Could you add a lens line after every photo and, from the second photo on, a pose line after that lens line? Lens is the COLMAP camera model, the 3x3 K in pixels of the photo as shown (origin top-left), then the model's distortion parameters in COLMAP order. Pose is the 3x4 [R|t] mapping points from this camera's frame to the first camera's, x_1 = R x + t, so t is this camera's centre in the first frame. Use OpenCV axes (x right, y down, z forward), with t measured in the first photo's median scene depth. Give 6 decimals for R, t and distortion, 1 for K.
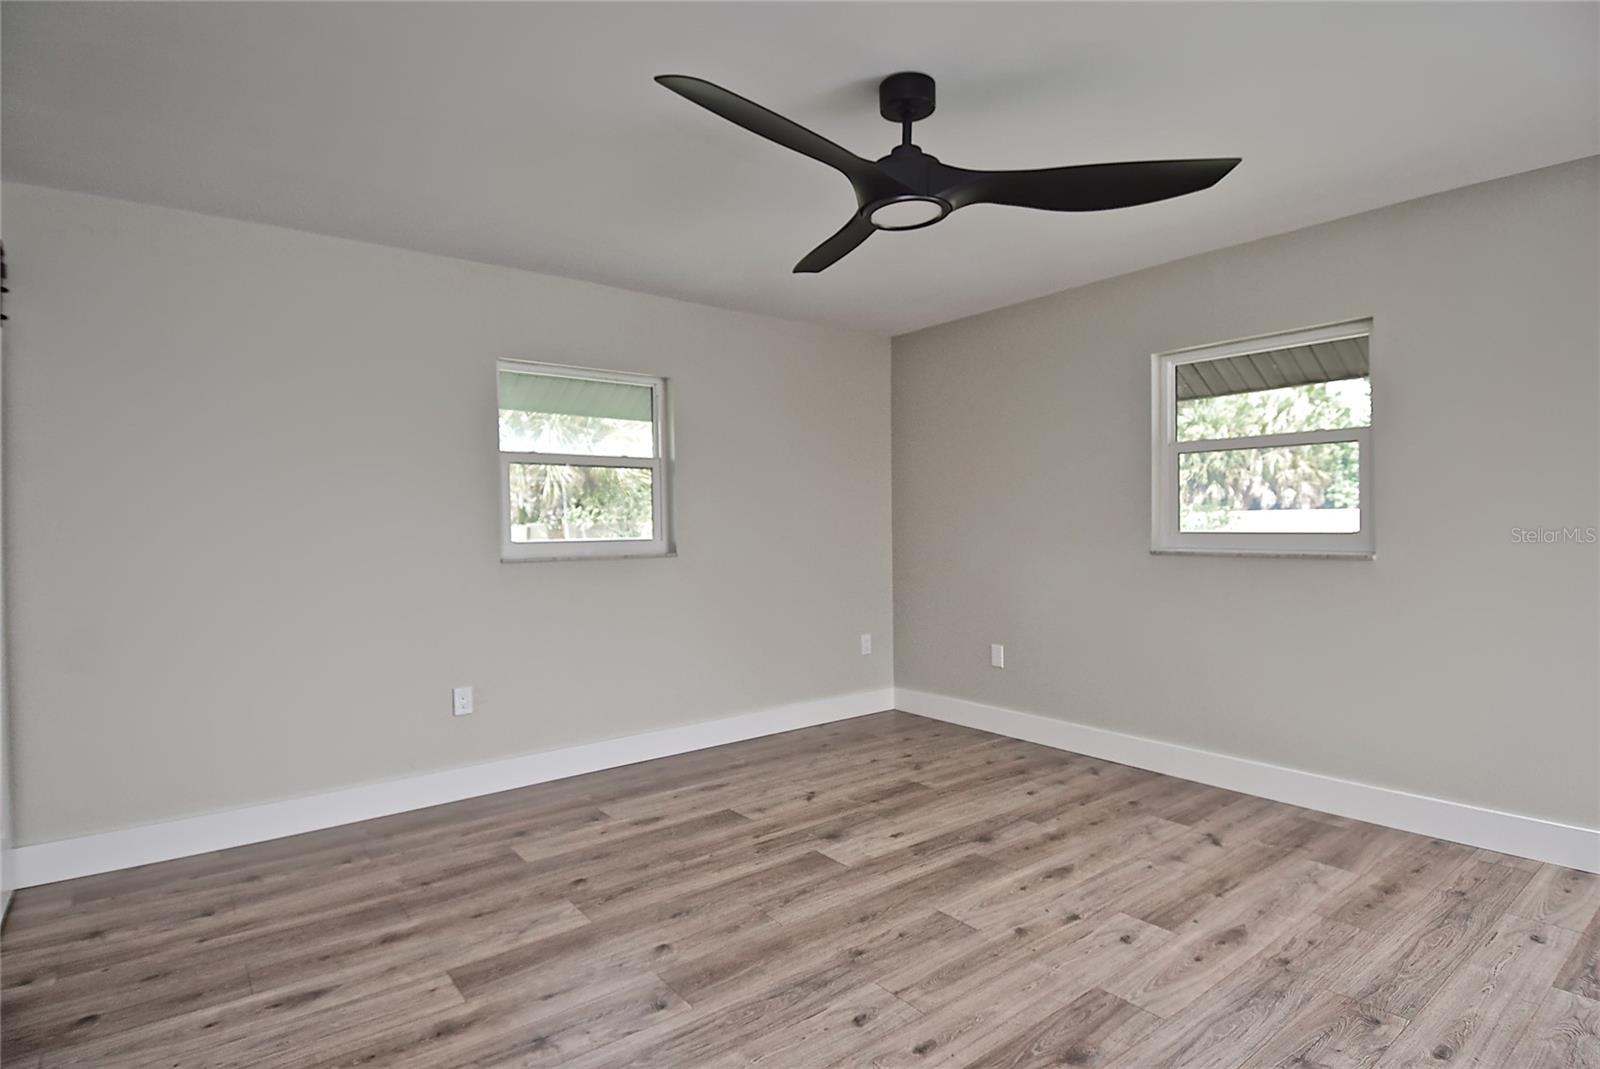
lens RADIAL K [[831.9, 0, 806.1], [0, 831.9, 527.5], [0, 0, 1]] dist [0.035066, -0.040362]
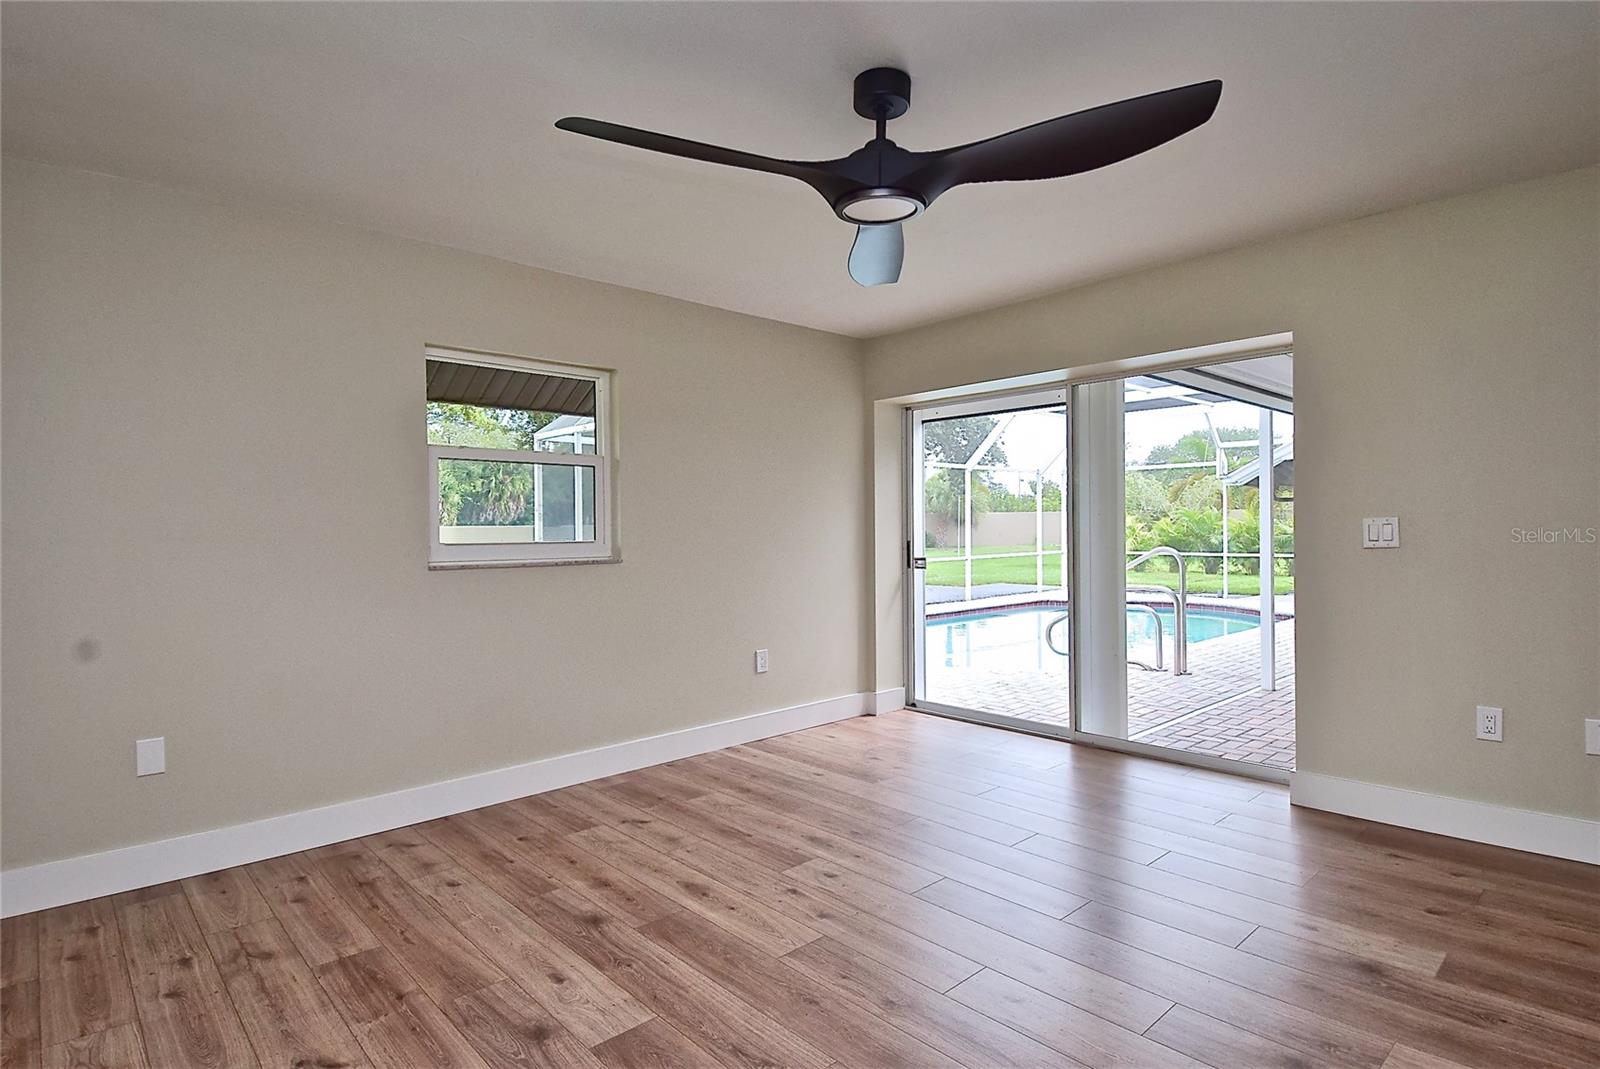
lens RADIAL K [[831.9, 0, 806.1], [0, 831.9, 527.5], [0, 0, 1]] dist [0.035066, -0.040362]
pose [[-0.094173, 0.009787, 0.995508, -0.613216], [0.011924, 0.999891, -0.008702, -0.002046], [-0.995484, 0.011051, -0.094280, 0.849293]]
